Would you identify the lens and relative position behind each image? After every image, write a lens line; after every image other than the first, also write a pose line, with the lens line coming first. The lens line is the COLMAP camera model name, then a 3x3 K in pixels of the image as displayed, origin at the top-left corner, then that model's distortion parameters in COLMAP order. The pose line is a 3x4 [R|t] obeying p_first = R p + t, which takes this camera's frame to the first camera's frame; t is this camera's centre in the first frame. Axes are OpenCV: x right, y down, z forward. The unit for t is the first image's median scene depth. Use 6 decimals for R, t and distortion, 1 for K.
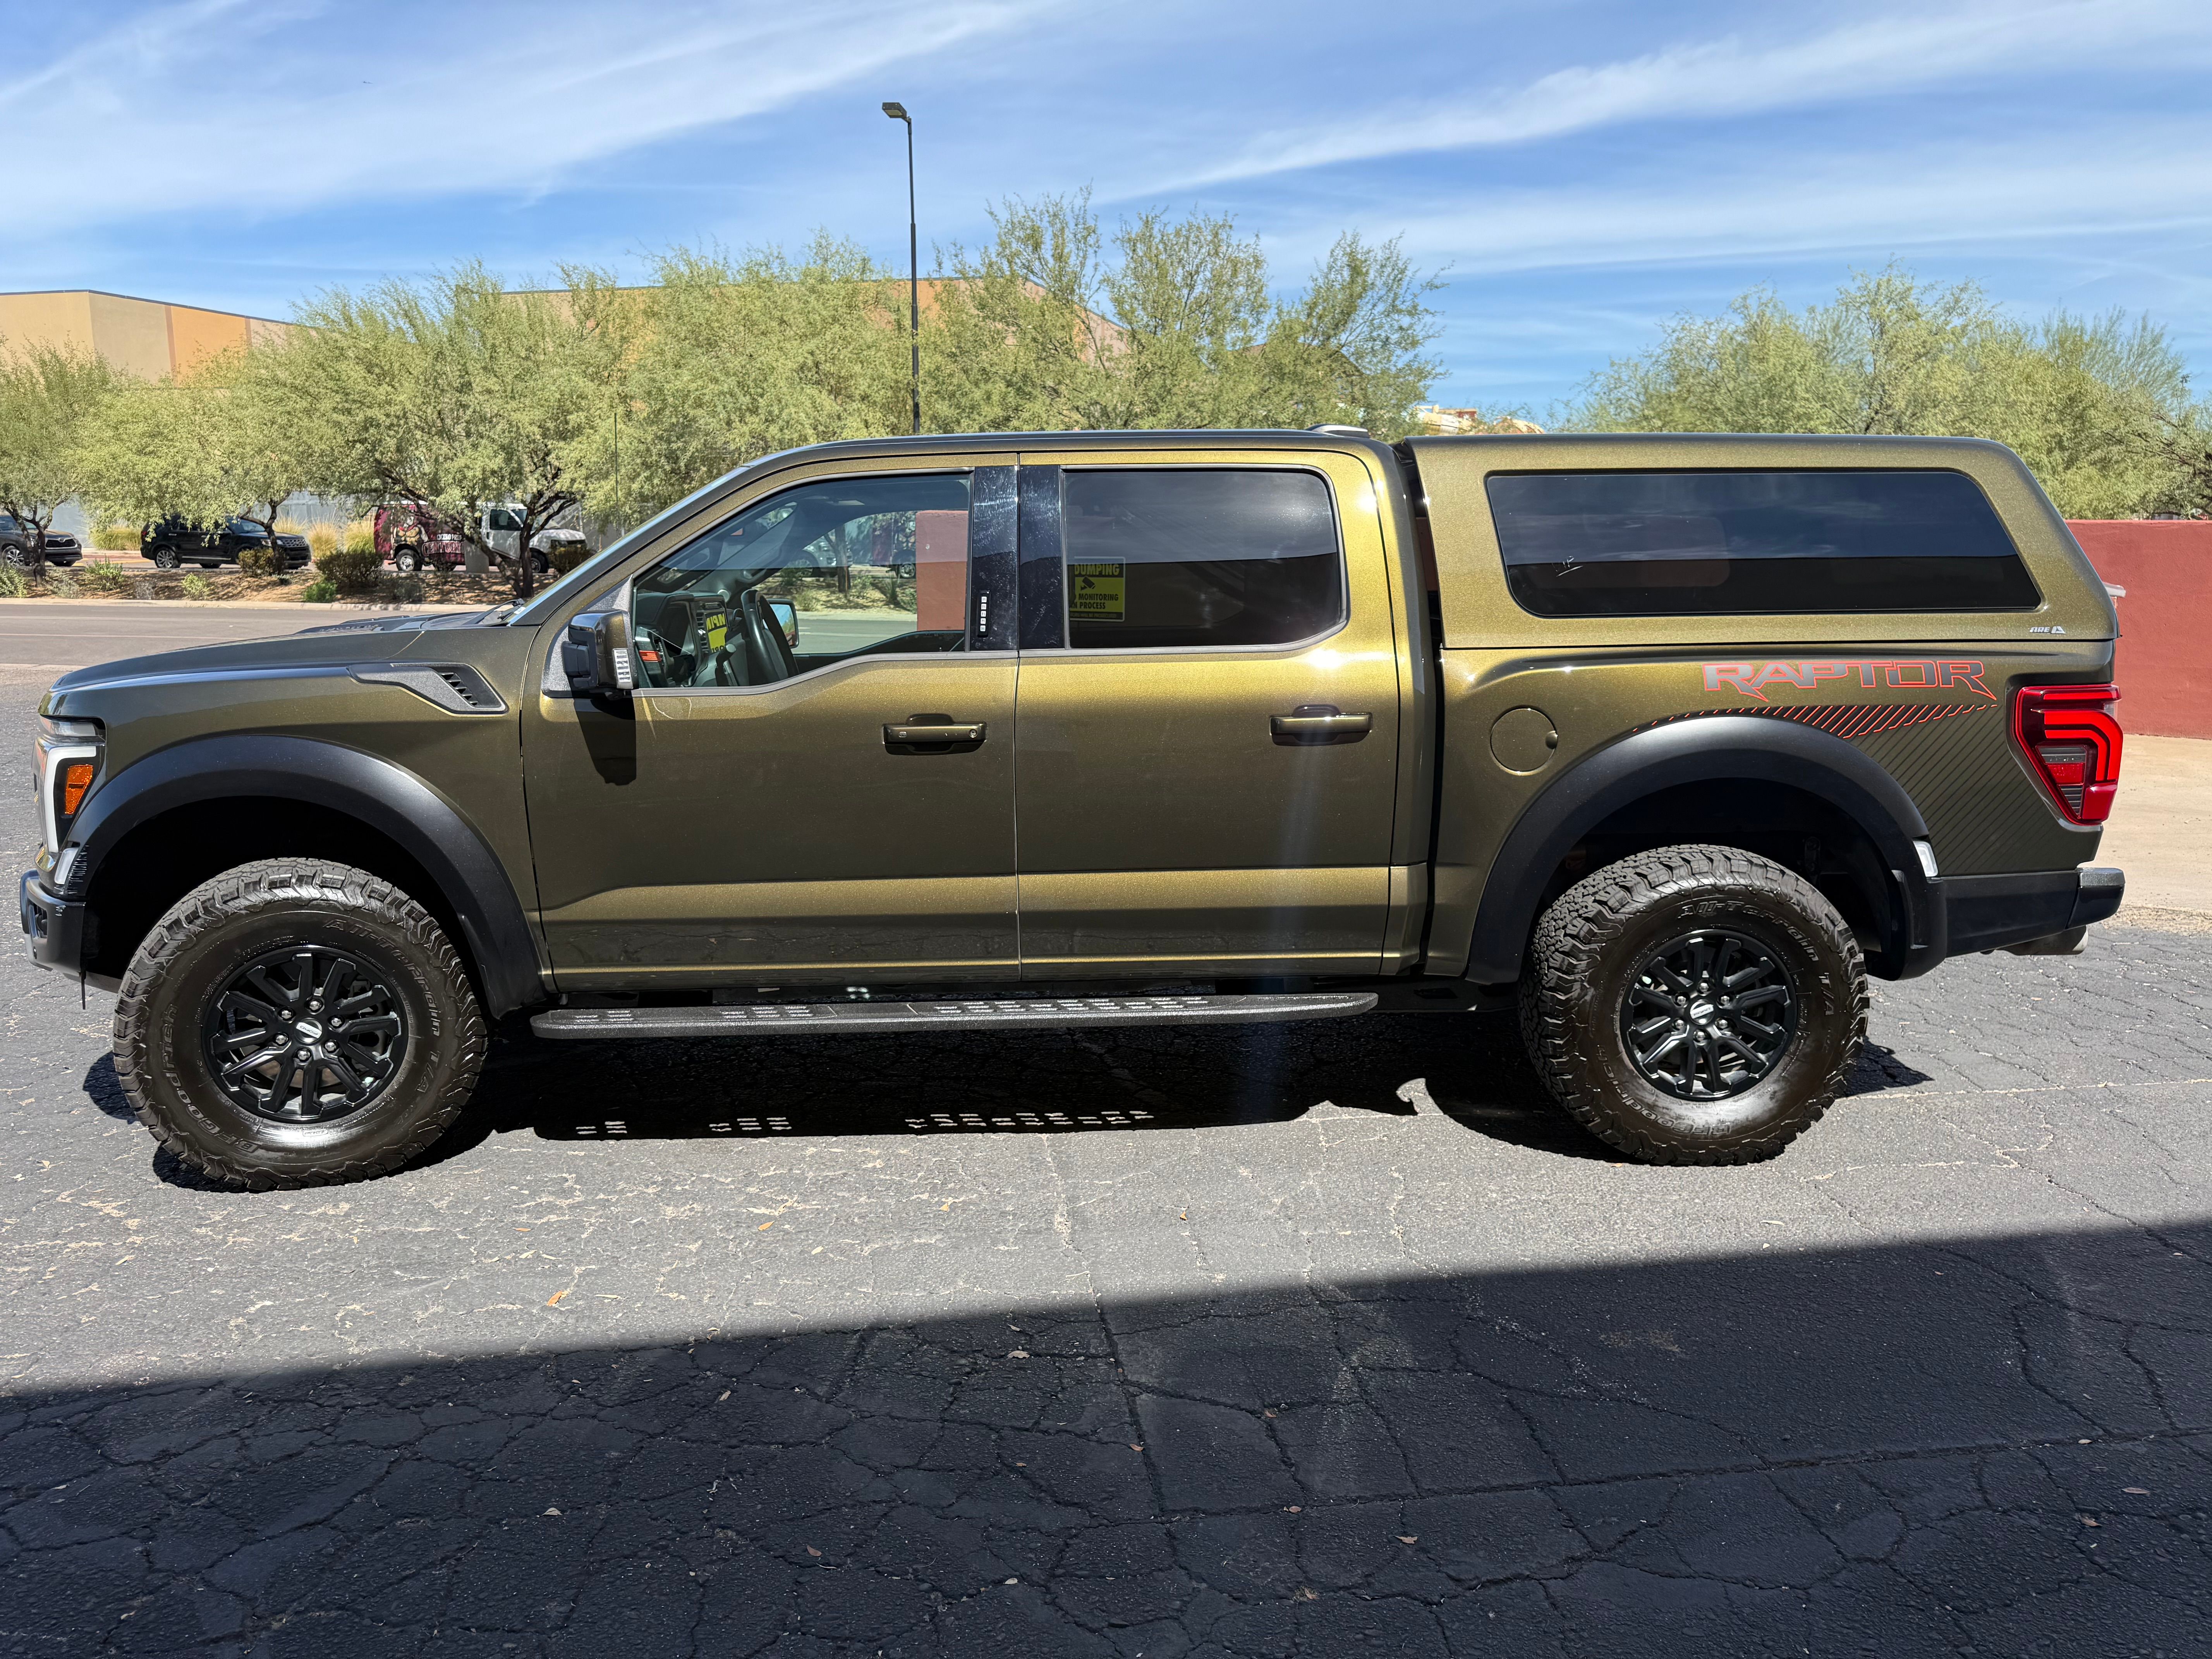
lens RADIAL K [[1505.5, 0, 1106.3], [0, 1505.5, 895.2], [0, 0, 1]] dist [-0.001264, 0.004738]
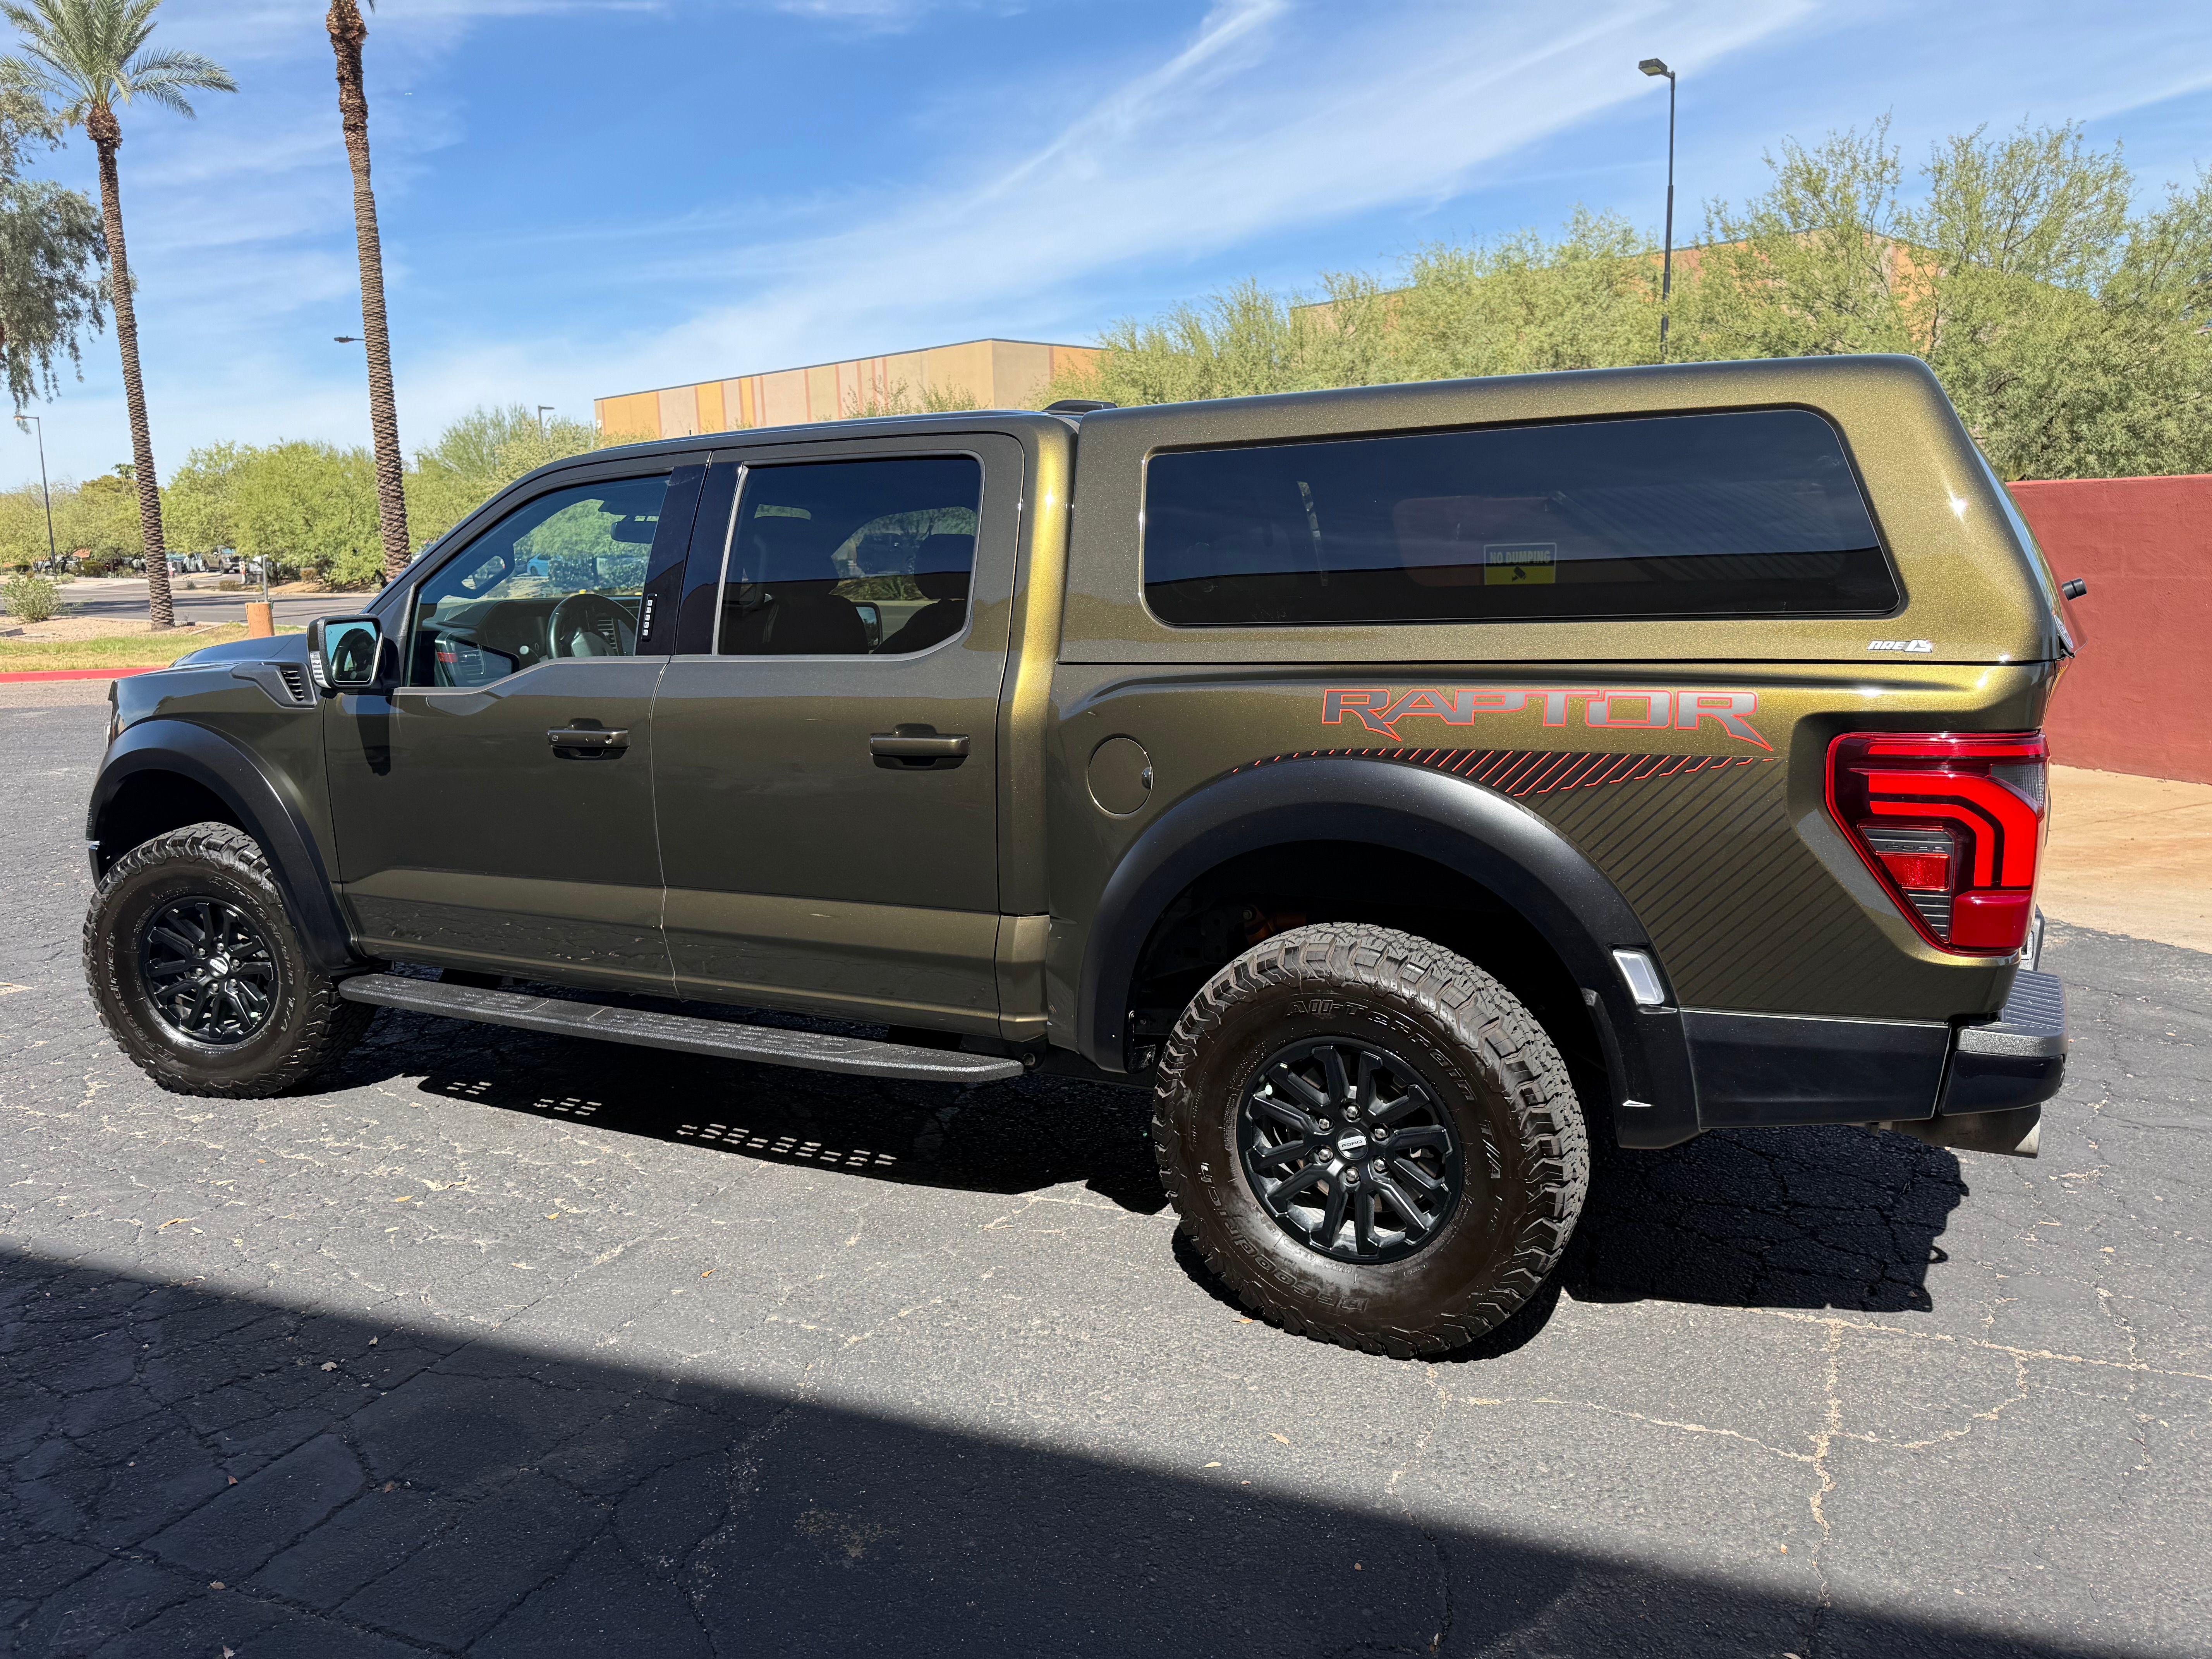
lens RADIAL K [[1551.7, 0, 1157.3], [0, 1551.7, 856.8], [0, 0, 1]] dist [0.088820, -0.136694]
pose [[0.871430, 0.075588, -0.484661, 0.679505], [-0.089668, 0.995954, -0.005896, -0.053635], [0.482255, 0.048596, 0.874682, 0.257205]]
